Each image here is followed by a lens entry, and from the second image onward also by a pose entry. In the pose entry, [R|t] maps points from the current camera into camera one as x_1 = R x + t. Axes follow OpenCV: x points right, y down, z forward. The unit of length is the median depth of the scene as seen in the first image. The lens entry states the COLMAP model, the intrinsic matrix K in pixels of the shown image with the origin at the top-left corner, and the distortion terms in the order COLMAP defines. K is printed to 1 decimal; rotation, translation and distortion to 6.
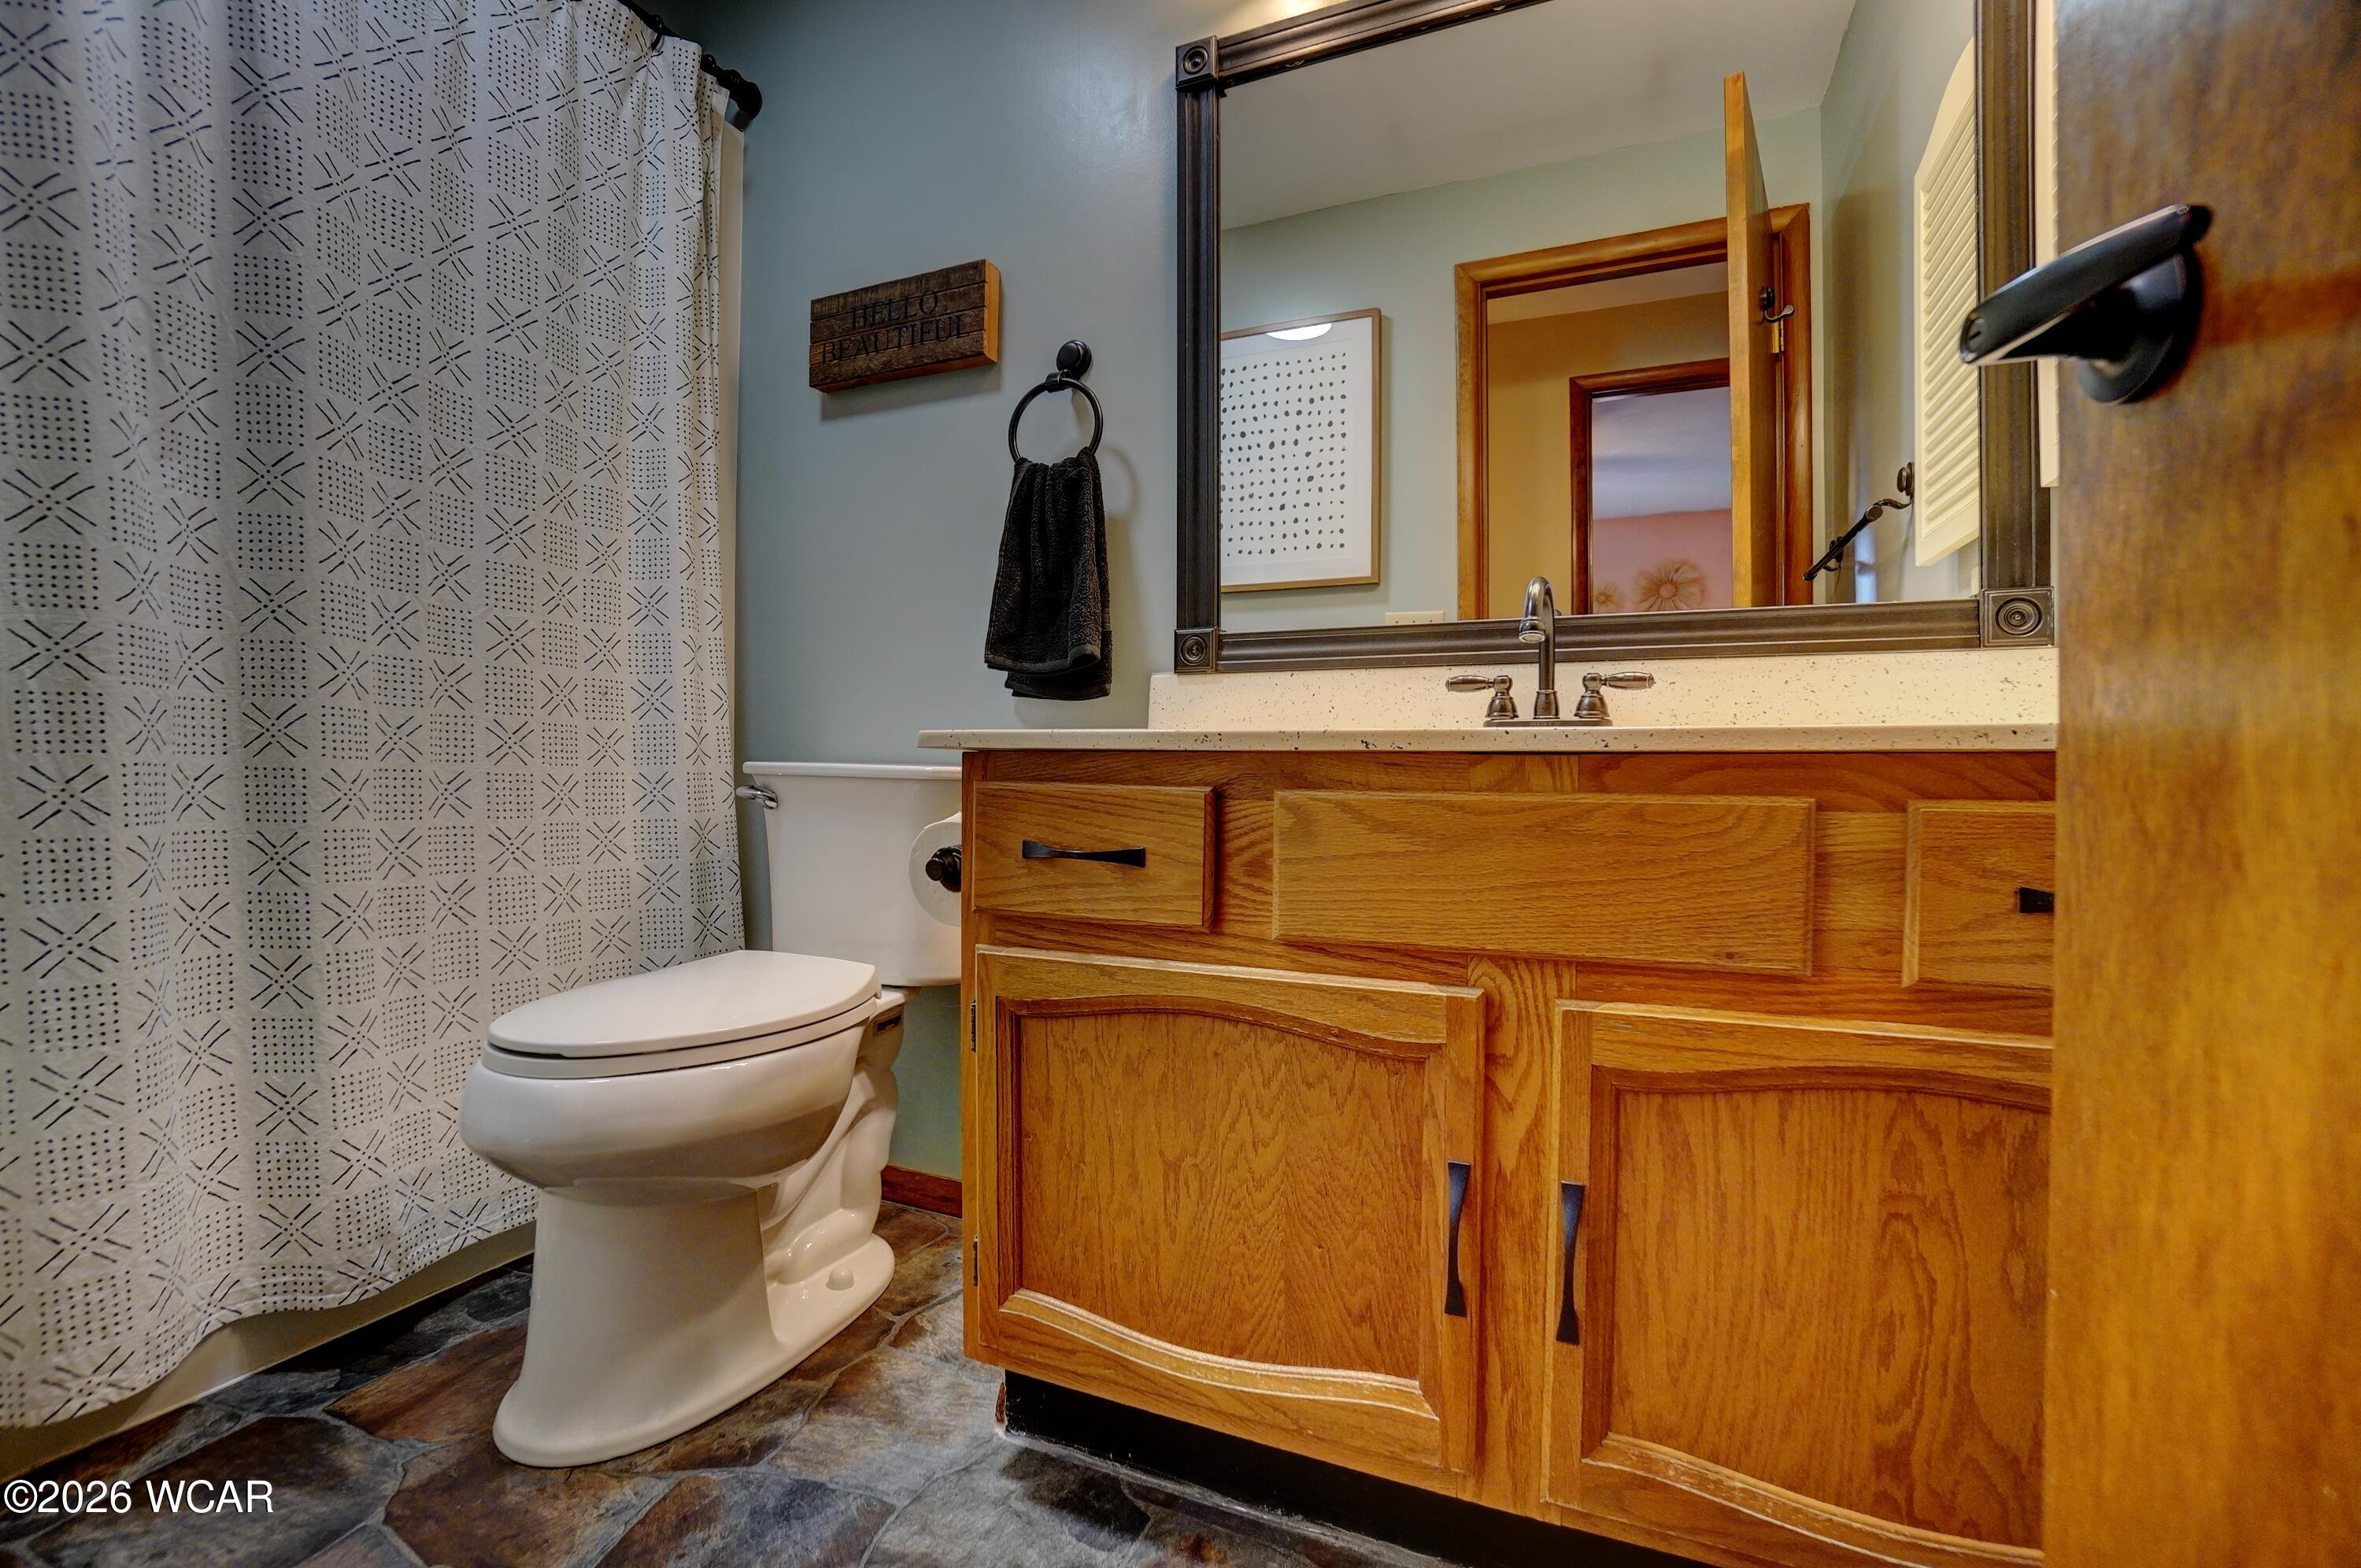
lens RADIAL K [[1043.9, 0, 1152.0], [0, 1043.9, 789.1], [0, 0, 1]] dist [-0.062830, 0.022770]
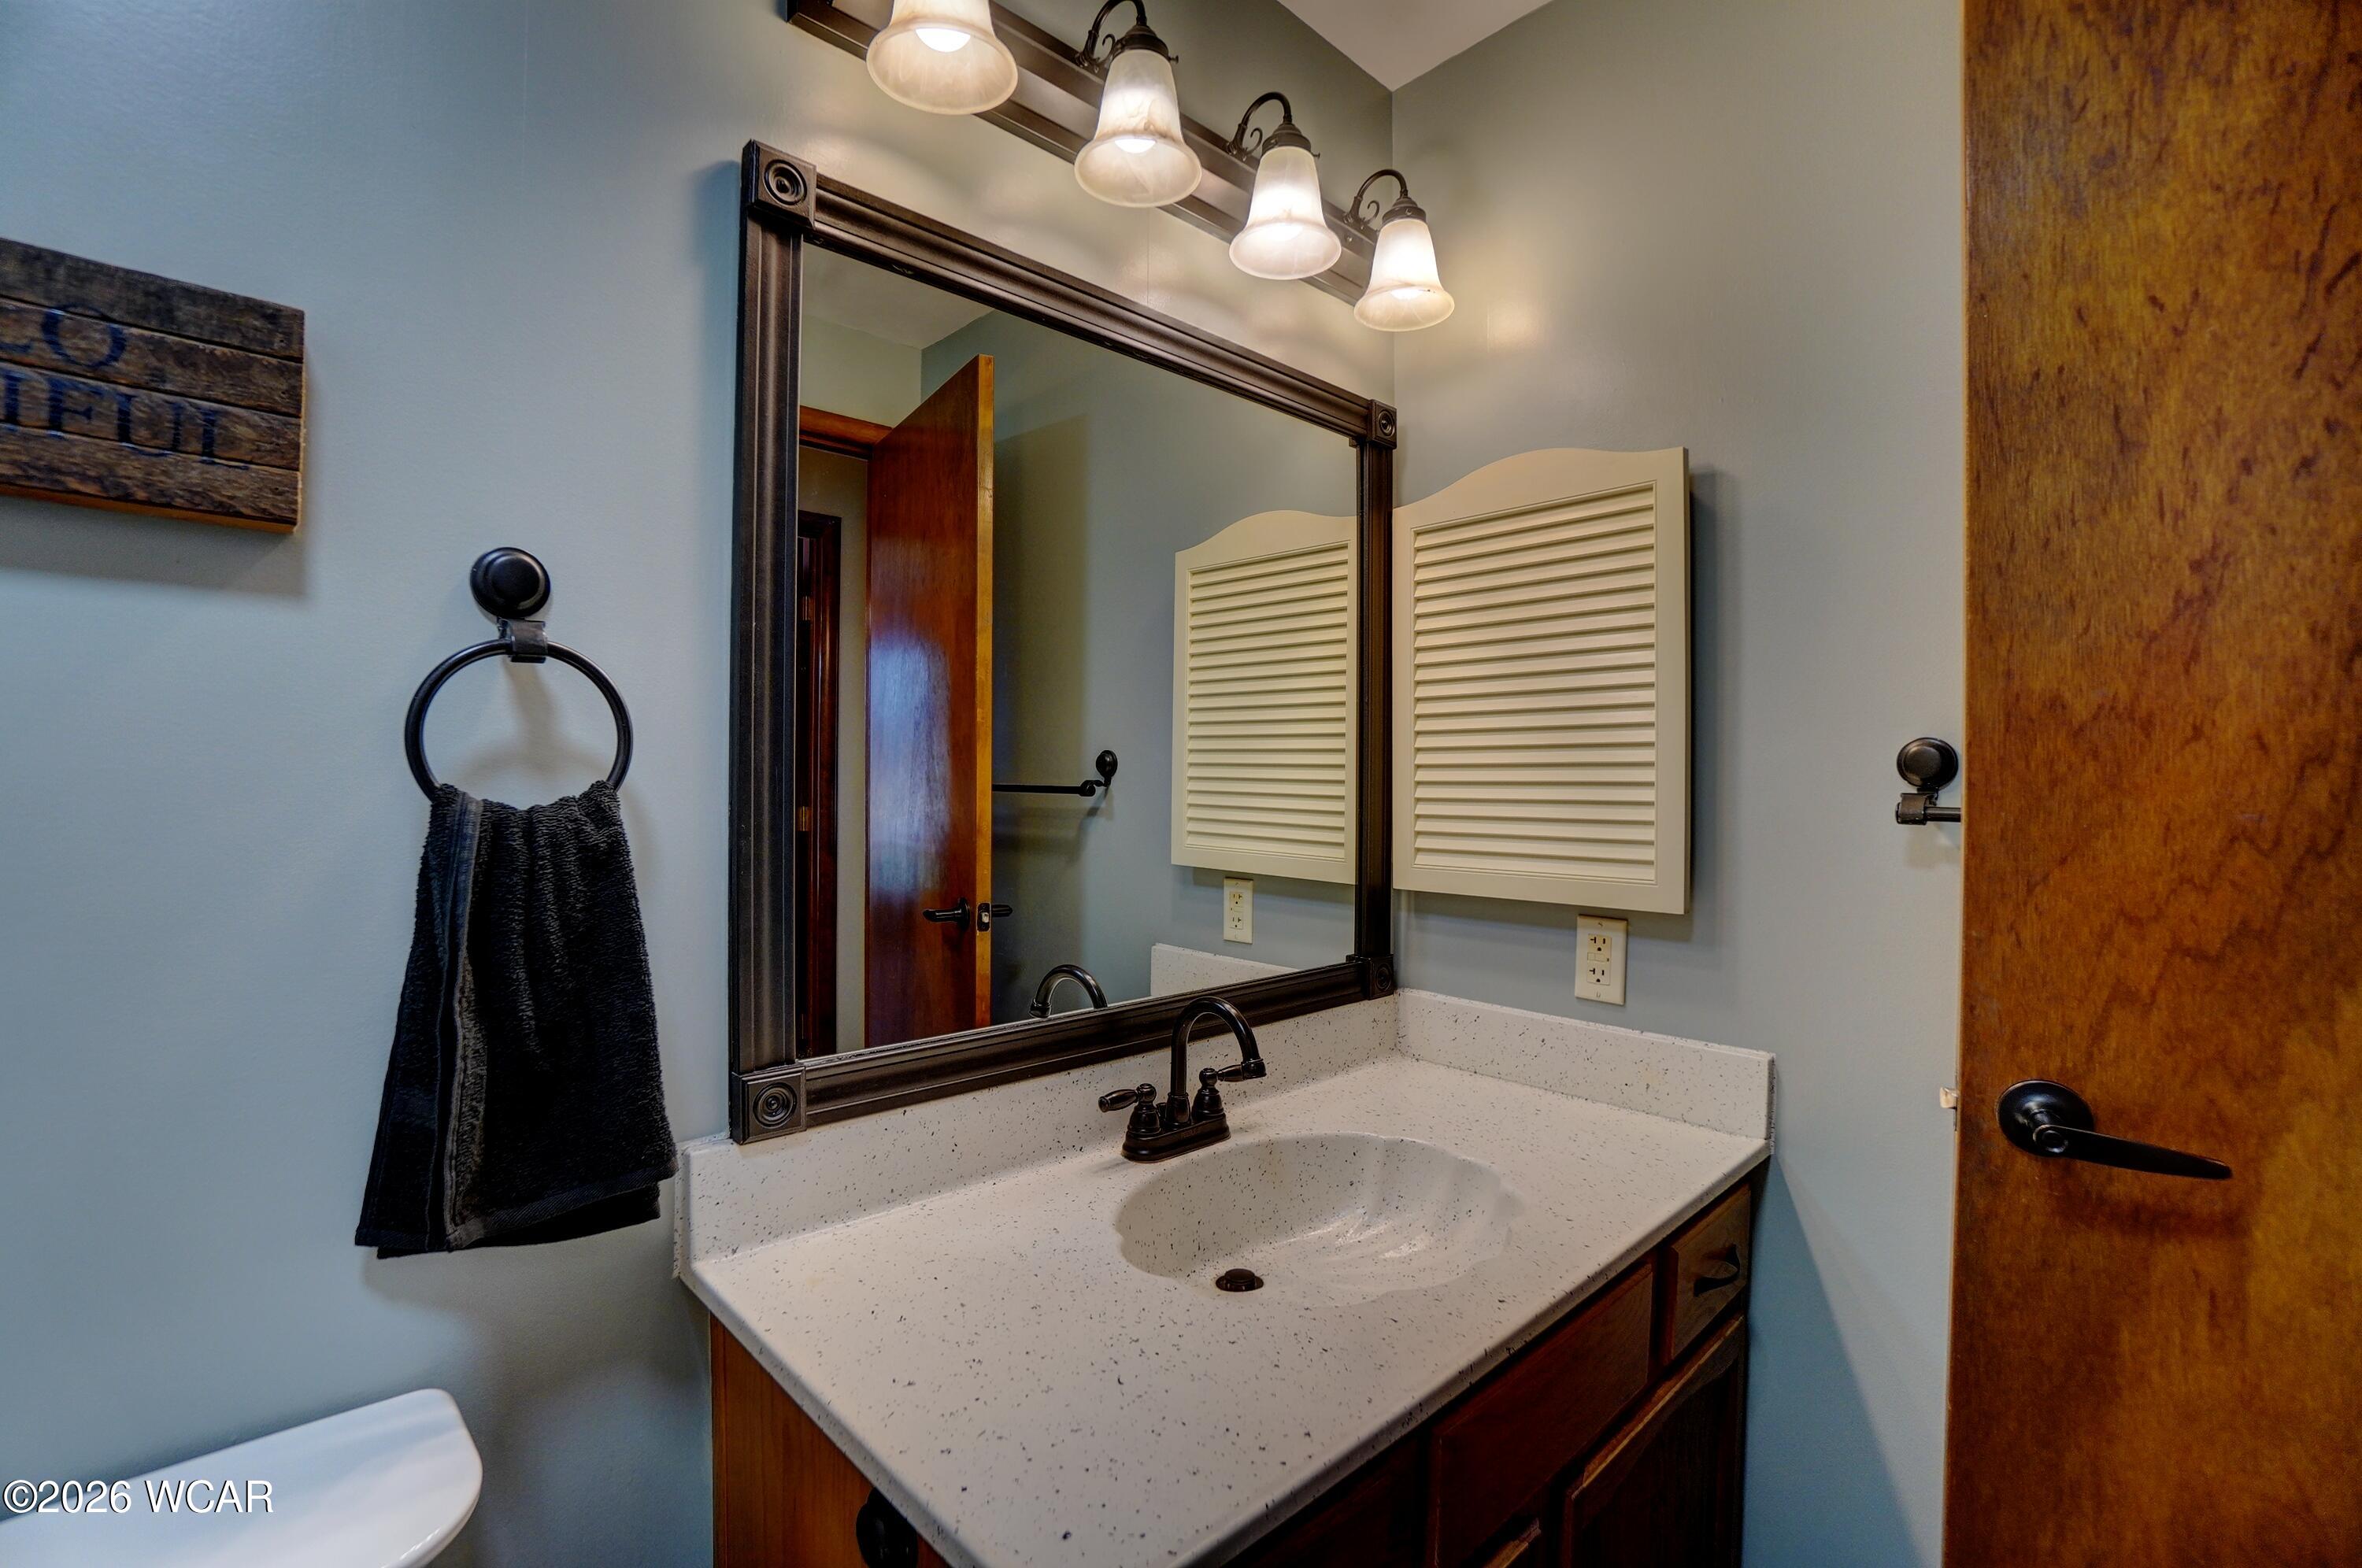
lens RADIAL K [[1030.6, 0, 1156.9], [0, 1030.6, 793.1], [0, 0, 1]] dist [-0.056821, 0.021952]
pose [[0.384226, -0.013004, 0.923147, -0.771742], [0.010047, 0.999900, 0.009903, -0.564876], [-0.923184, 0.005469, 0.384319, 0.907255]]
